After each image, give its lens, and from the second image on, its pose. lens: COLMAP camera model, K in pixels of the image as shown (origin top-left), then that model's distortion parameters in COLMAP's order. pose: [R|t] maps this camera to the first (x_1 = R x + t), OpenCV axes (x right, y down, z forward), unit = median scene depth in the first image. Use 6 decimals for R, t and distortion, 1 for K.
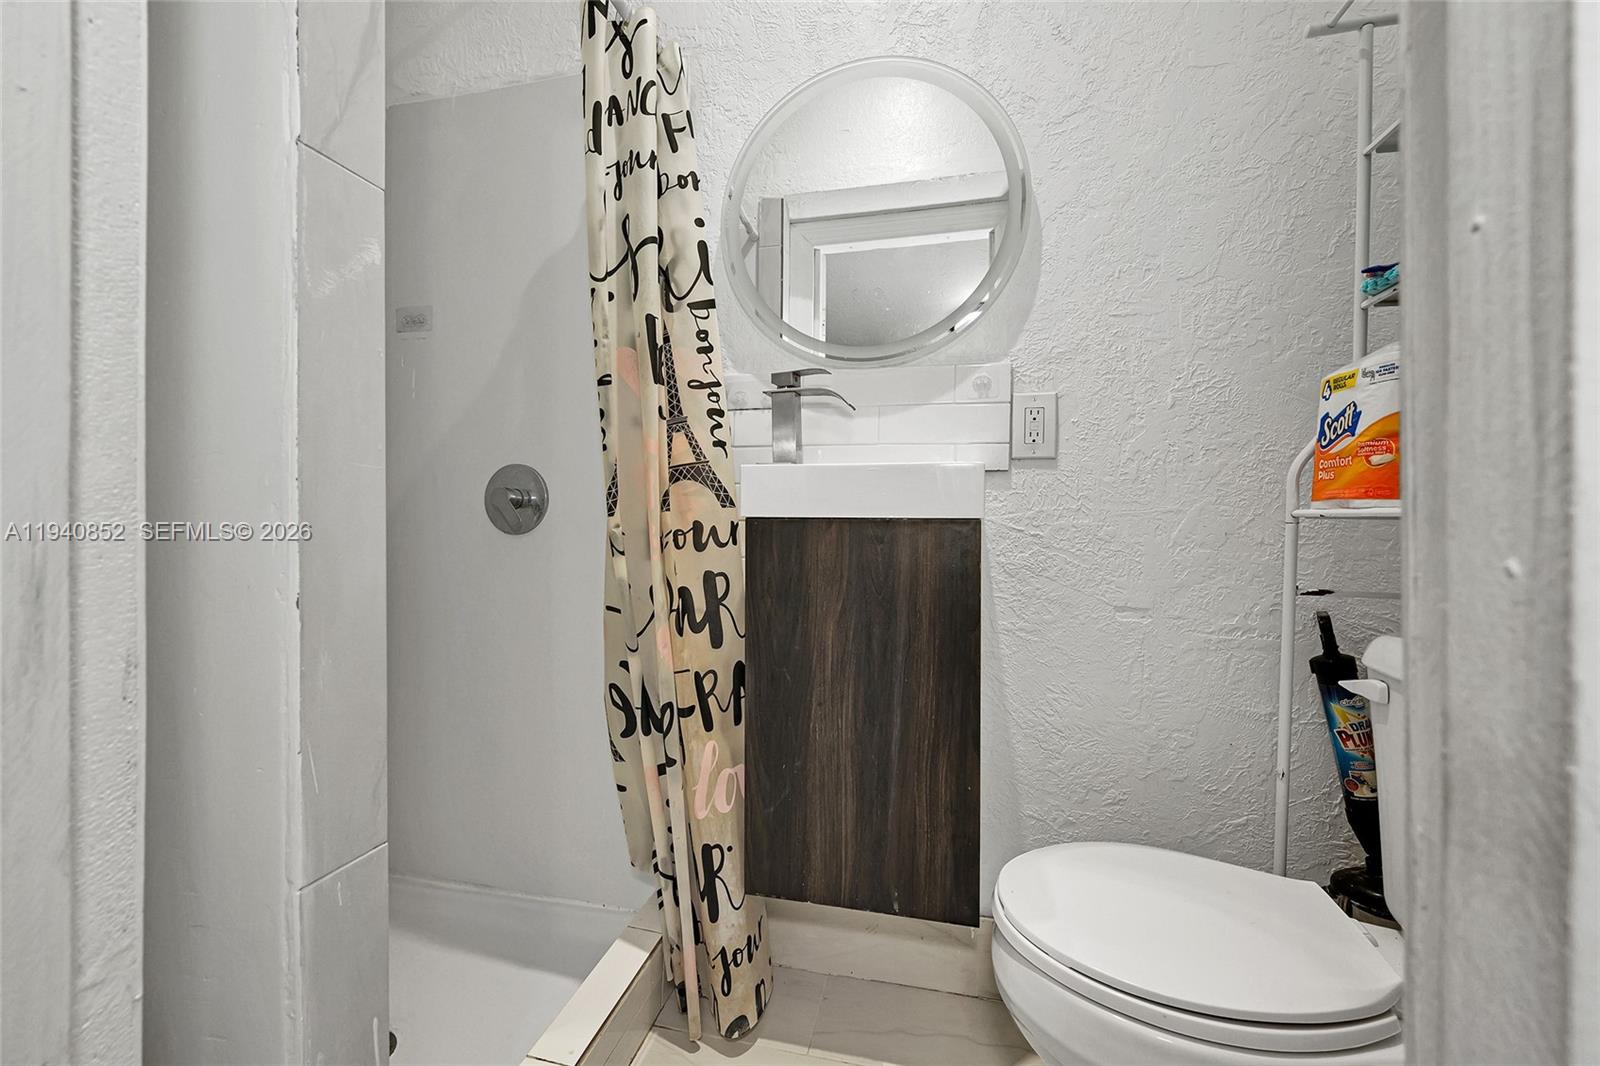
lens RADIAL K [[645.5, 0, 797.2], [0, 645.5, 527.4], [0, 0, 1]] dist [-0.001795, 0.000037]
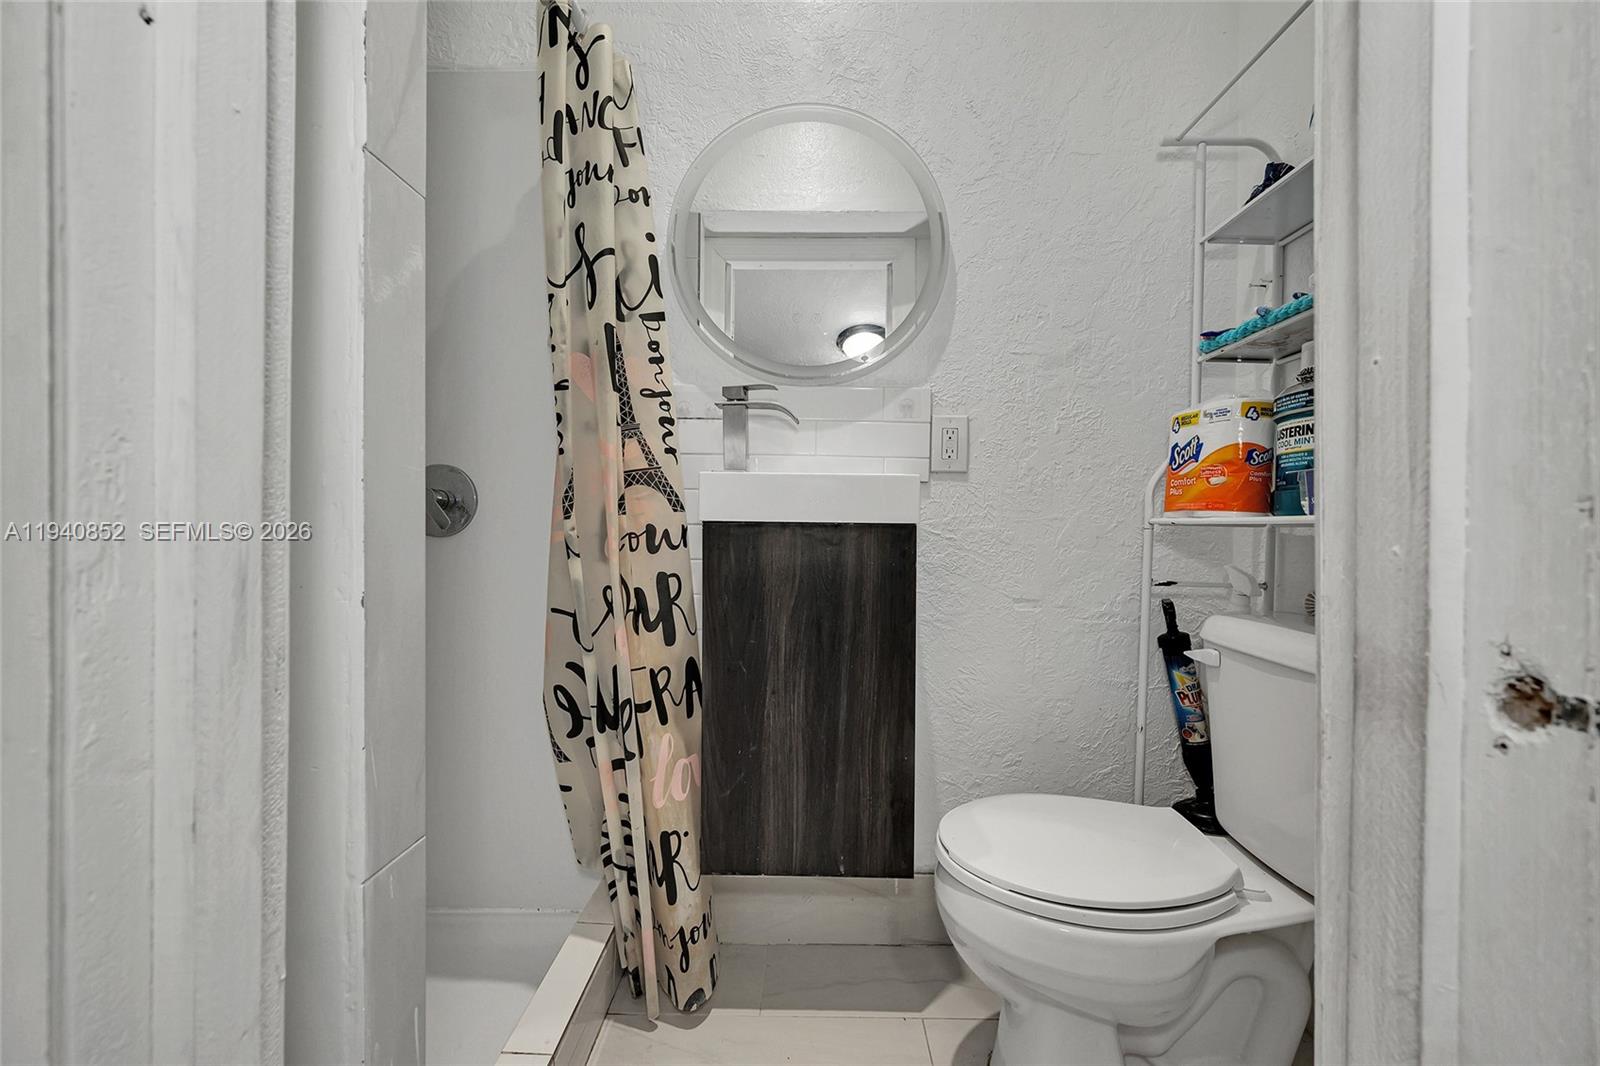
lens RADIAL K [[641.1, 0, 800.0], [0, 641.1, 533.0], [0, 0, 1]] dist [-0.001212, -0.000164]
pose [[0.975978, 0.003248, 0.217847, -0.154242], [-0.003497, 0.999994, 0.000759, 0.002683], [-0.217843, -0.001503, 0.975983, -0.067394]]
